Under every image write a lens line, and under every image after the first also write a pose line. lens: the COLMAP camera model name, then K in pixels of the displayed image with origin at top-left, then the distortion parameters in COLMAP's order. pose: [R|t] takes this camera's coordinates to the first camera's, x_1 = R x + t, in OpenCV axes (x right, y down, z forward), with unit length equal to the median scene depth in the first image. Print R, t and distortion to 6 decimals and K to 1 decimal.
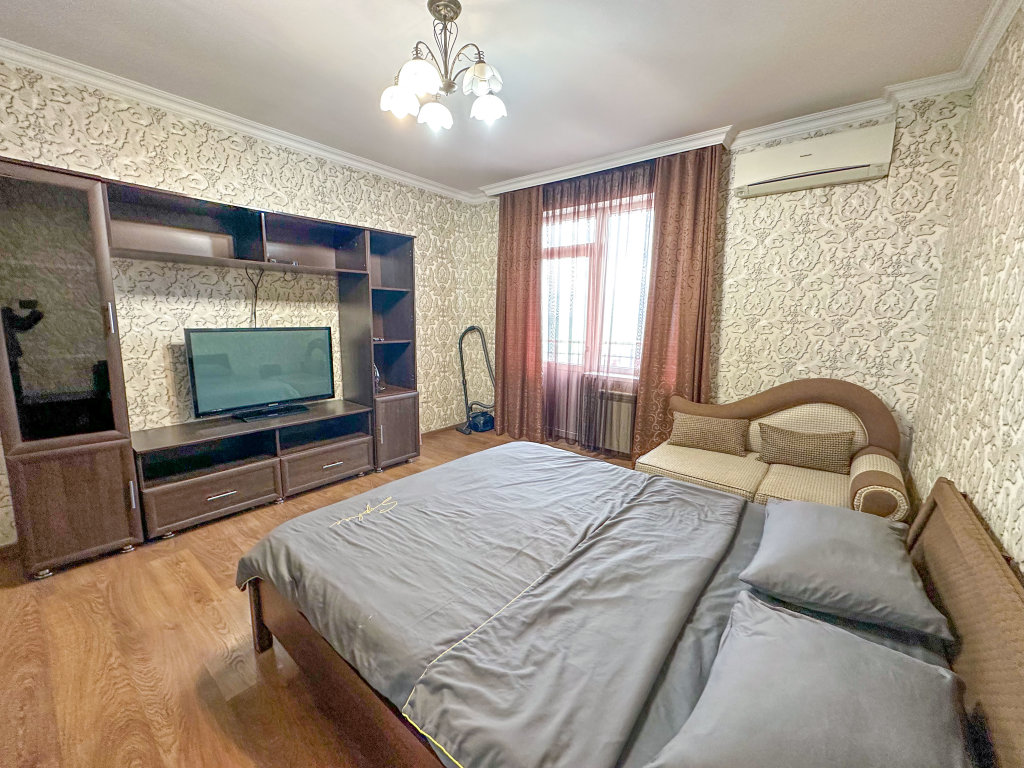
lens RADIAL K [[412.2, 0, 513.3], [0, 412.2, 378.4], [0, 0, 1]] dist [0.003383, 0.000242]
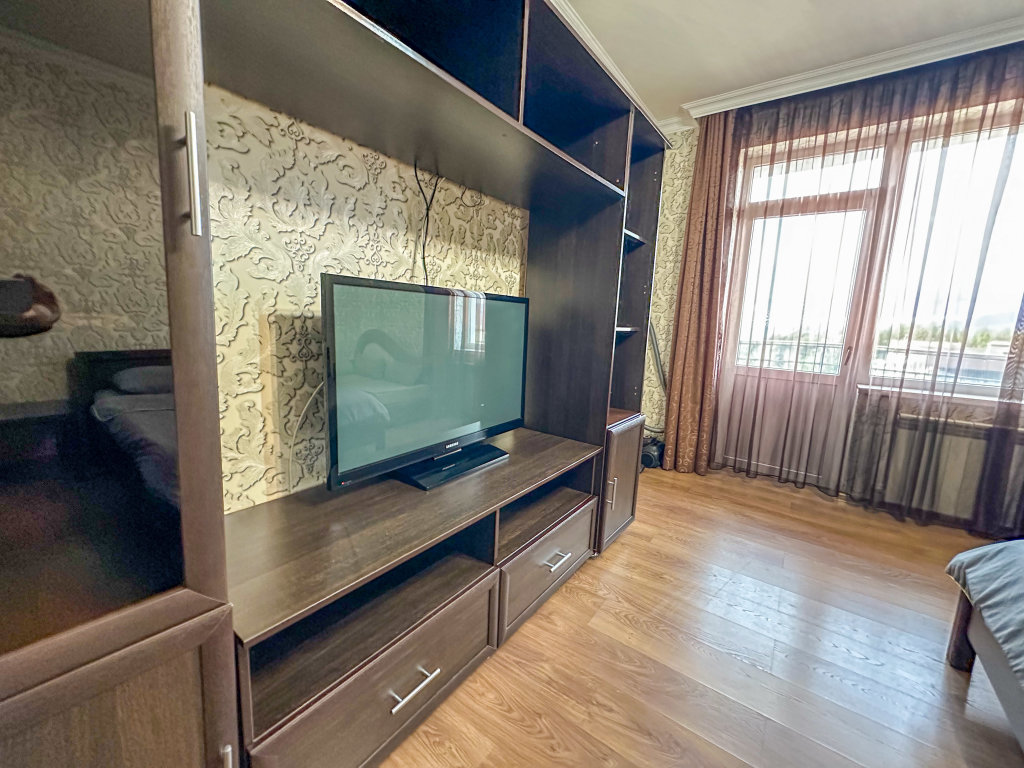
lens RADIAL K [[412.2, 0, 513.3], [0, 412.2, 378.4], [0, 0, 1]] dist [0.003383, 0.000242]
pose [[0.998927, 0.017127, 0.043026, -0.526496], [-0.016727, 0.999814, -0.009639, -0.013469], [-0.043183, 0.008909, 0.999027, 0.493609]]
